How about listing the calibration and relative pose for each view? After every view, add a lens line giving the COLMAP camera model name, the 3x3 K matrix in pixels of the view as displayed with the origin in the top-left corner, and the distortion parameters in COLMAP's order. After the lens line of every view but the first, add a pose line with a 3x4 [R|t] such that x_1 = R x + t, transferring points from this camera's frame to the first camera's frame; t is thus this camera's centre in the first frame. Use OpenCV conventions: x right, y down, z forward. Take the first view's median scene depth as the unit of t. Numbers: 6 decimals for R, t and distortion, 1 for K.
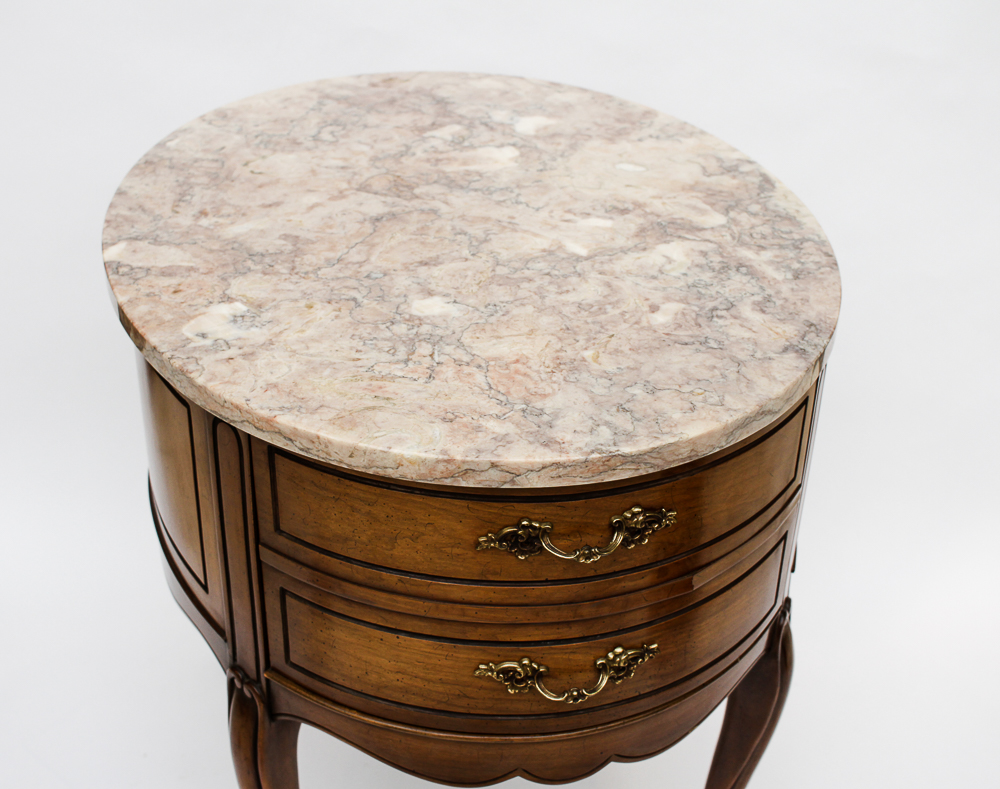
lens RADIAL K [[1368.9, 0, 497.2], [0, 1368.9, 379.5], [0, 0, 1]] dist [-0.107020, 0.000000]
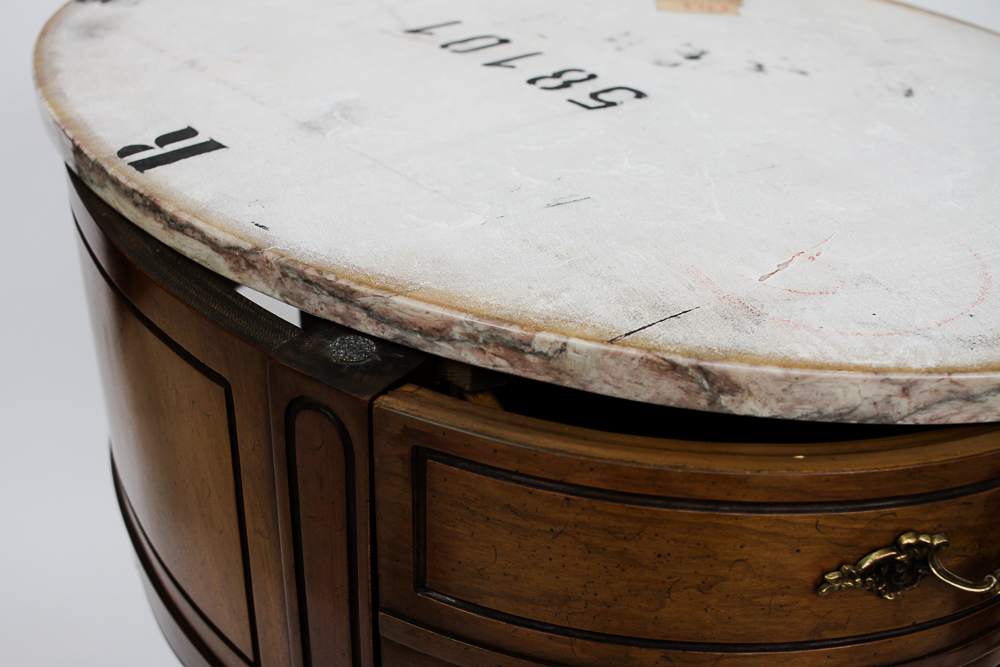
lens RADIAL K [[1130.0, 0, 496.2], [0, 1130.0, 336.9], [0, 0, 1]] dist [-0.106688, 0.000000]
pose [[0.983424, -0.086679, 0.159262, -0.185942], [0.082708, 0.996079, 0.031406, -0.005403], [-0.161360, -0.017713, 0.986737, 0.510398]]
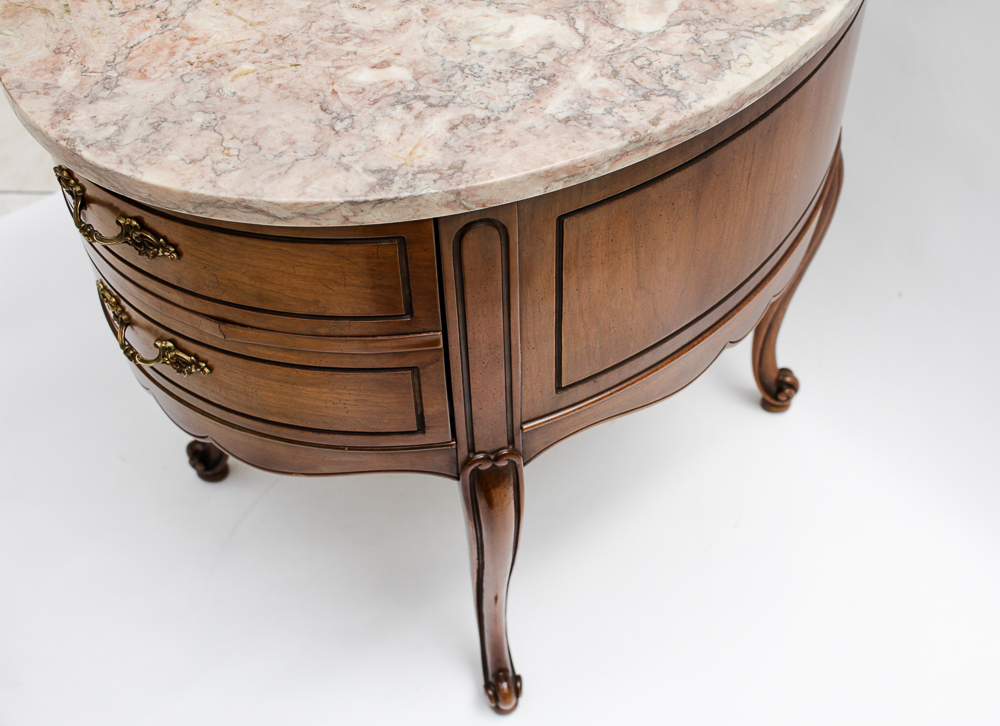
lens RADIAL K [[1259.8, 0, 557.7], [0, 1259.8, 377.3], [0, 0, 1]] dist [-0.091664, 0.000000]
pose [[0.620480, 0.589778, -0.516881, 0.733327], [-0.394705, 0.804395, 0.444024, -0.297861], [0.677652, -0.071493, 0.731899, 0.485108]]
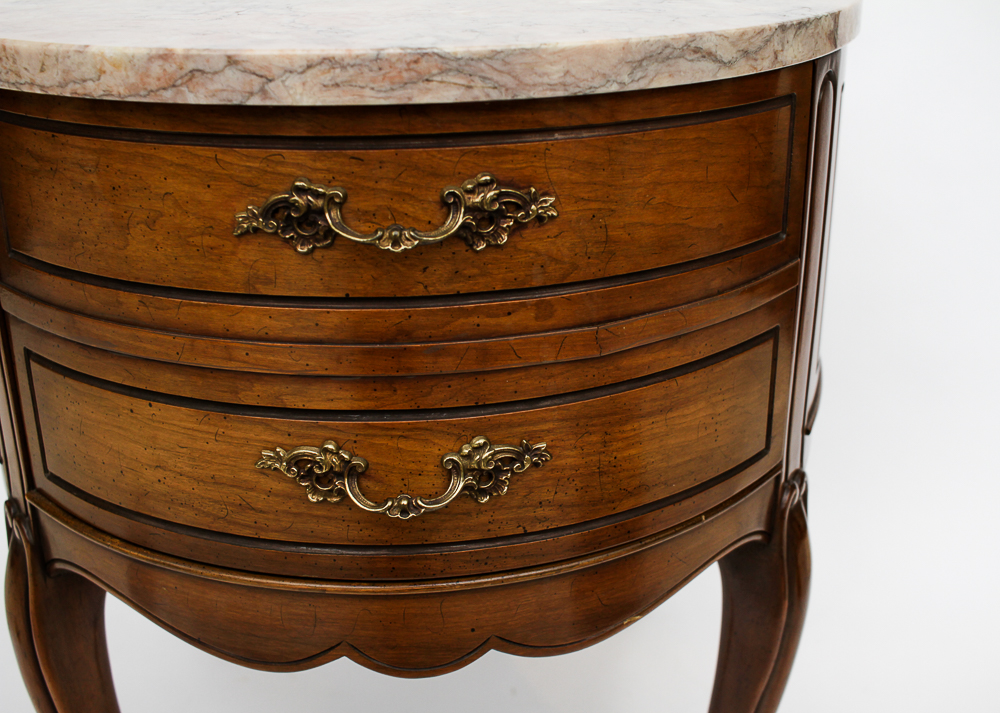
lens RADIAL K [[1202.0, 0, 525.8], [0, 1202.0, 346.9], [0, 0, 1]] dist [-0.100506, 0.000000]
pose [[0.991686, 0.025978, -0.126028, 0.172305], [-0.044350, 0.988402, -0.145238, 0.224592], [0.120793, 0.149620, 0.981337, 0.421506]]
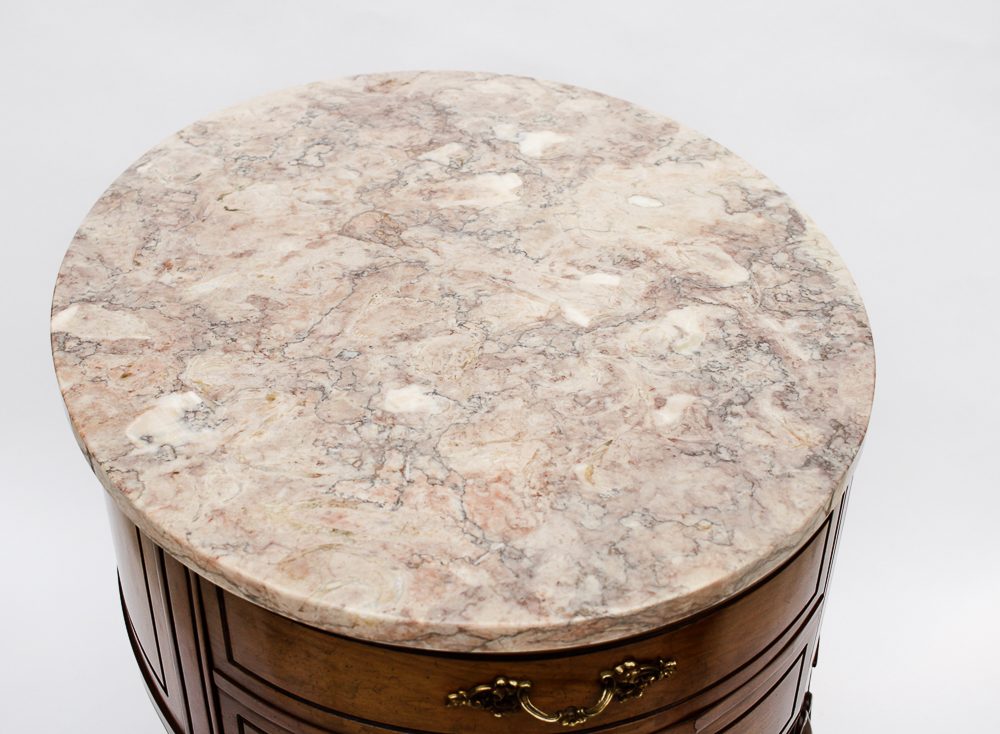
lens RADIAL K [[1345.4, 0, 491.3], [0, 1345.4, 331.4], [0, 0, 1]] dist [-0.106320, 0.000000]
pose [[0.999218, 0.008718, -0.038567, 0.039950], [-0.006901, 0.998870, 0.047015, -0.140722], [0.038933, -0.046712, 0.998149, 0.136183]]
